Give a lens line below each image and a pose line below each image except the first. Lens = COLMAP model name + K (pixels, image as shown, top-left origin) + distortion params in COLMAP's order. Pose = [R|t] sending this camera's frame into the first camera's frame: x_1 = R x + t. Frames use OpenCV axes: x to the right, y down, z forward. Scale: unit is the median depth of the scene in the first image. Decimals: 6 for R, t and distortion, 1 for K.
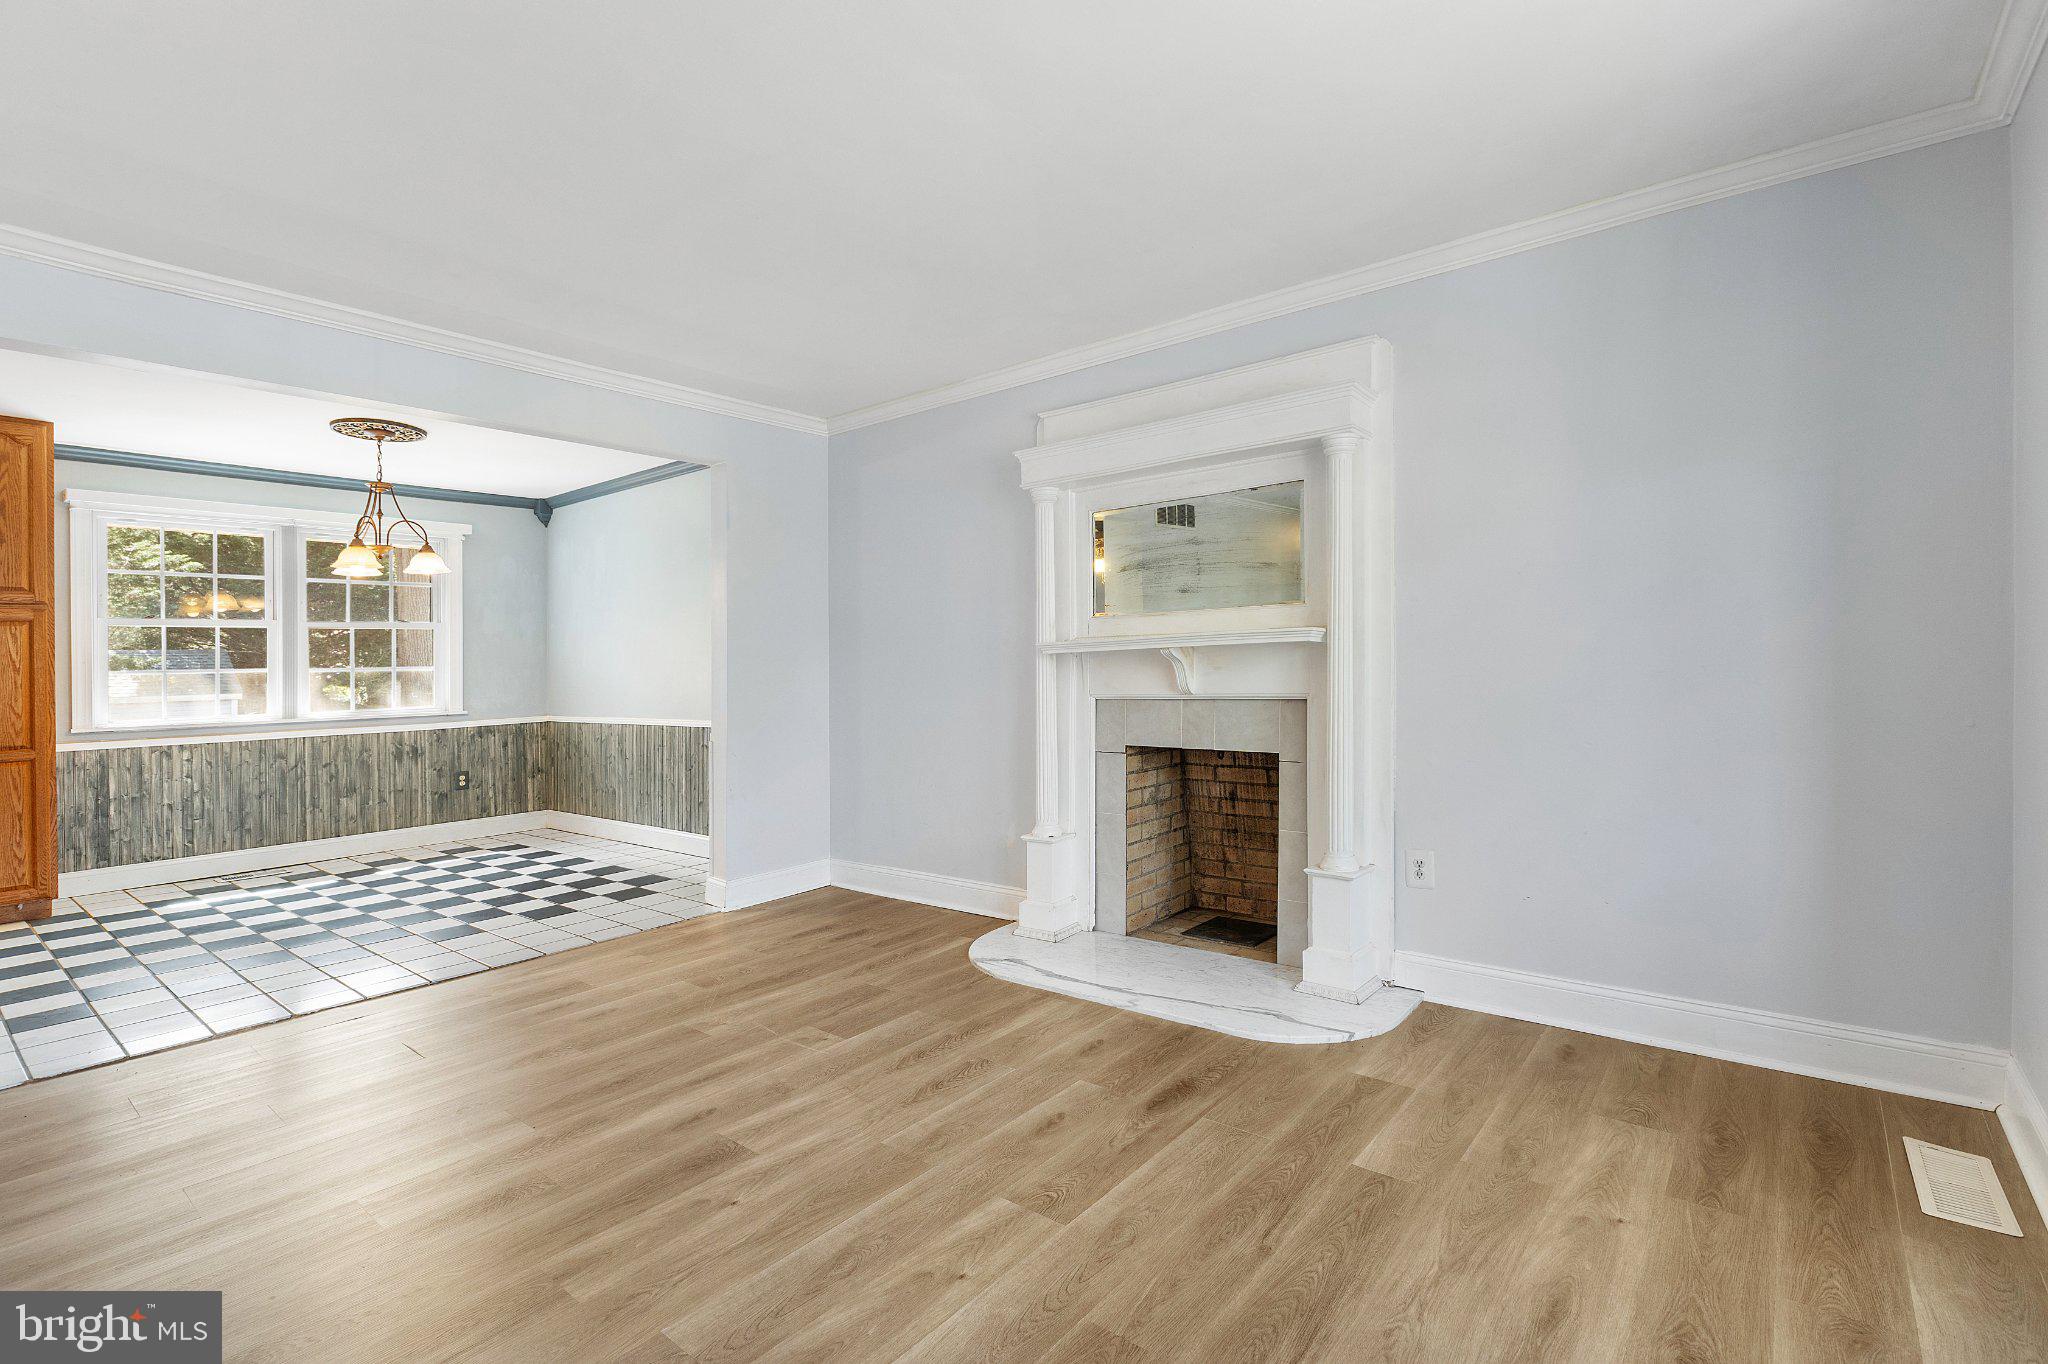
lens RADIAL K [[952.2, 0, 965.6], [0, 952.2, 679.8], [0, 0, 1]] dist [-0.000434, 0.000084]
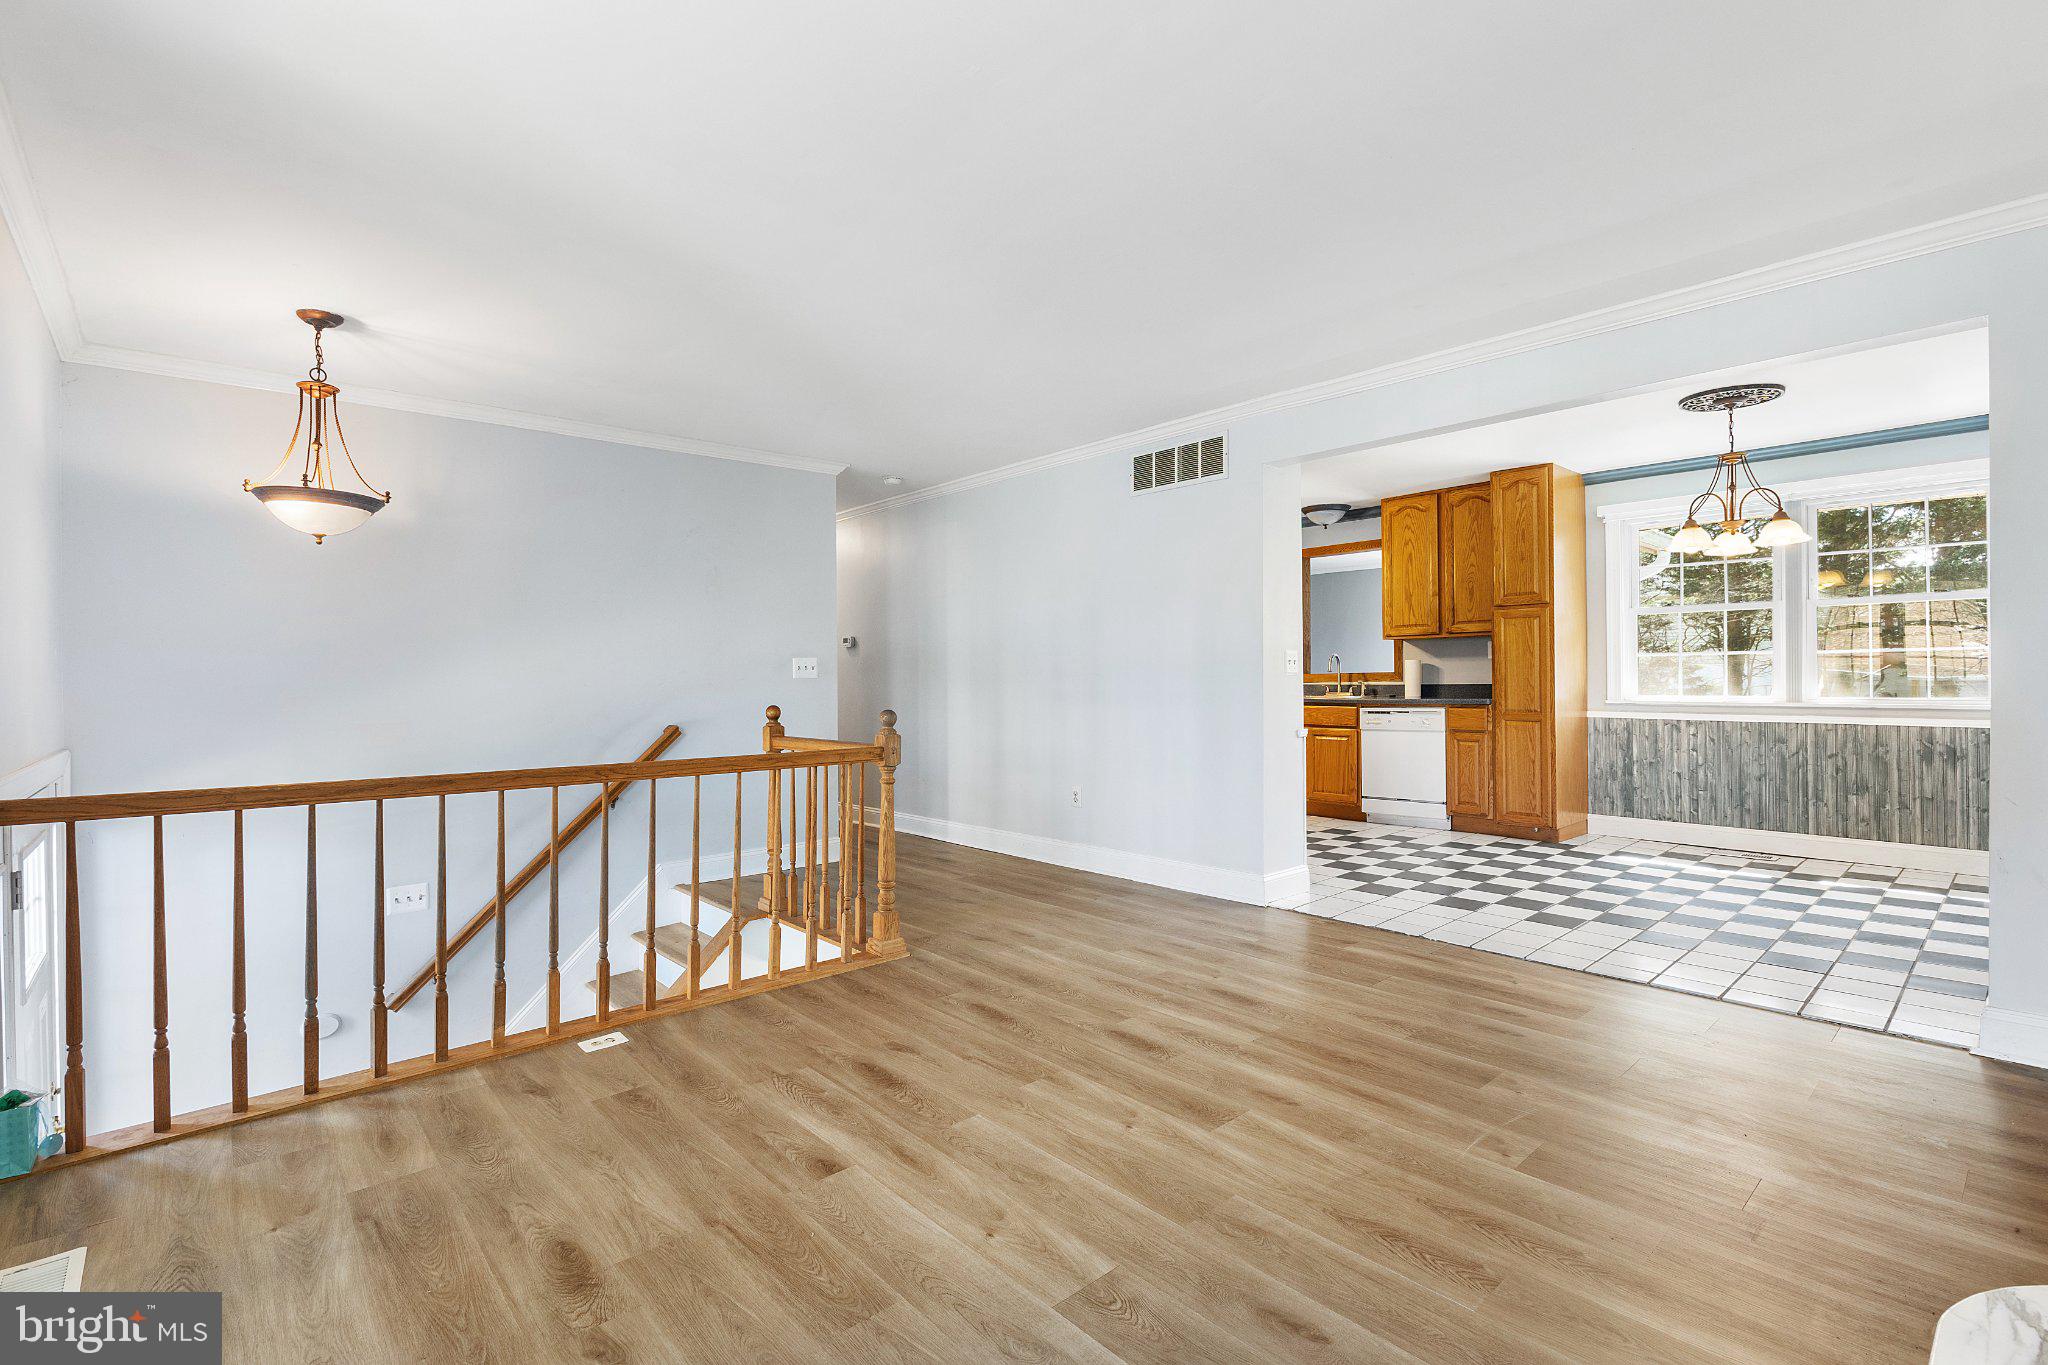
lens RADIAL K [[936.3, 0, 1029.9], [0, 936.3, 660.4], [0, 0, 1]] dist [-0.001218, 0.000206]
pose [[-0.121191, 0.012742, -0.992547, 0.351222], [-0.000943, 0.999916, 0.012951, -0.014433], [0.992629, 0.002506, -0.121169, 0.395241]]
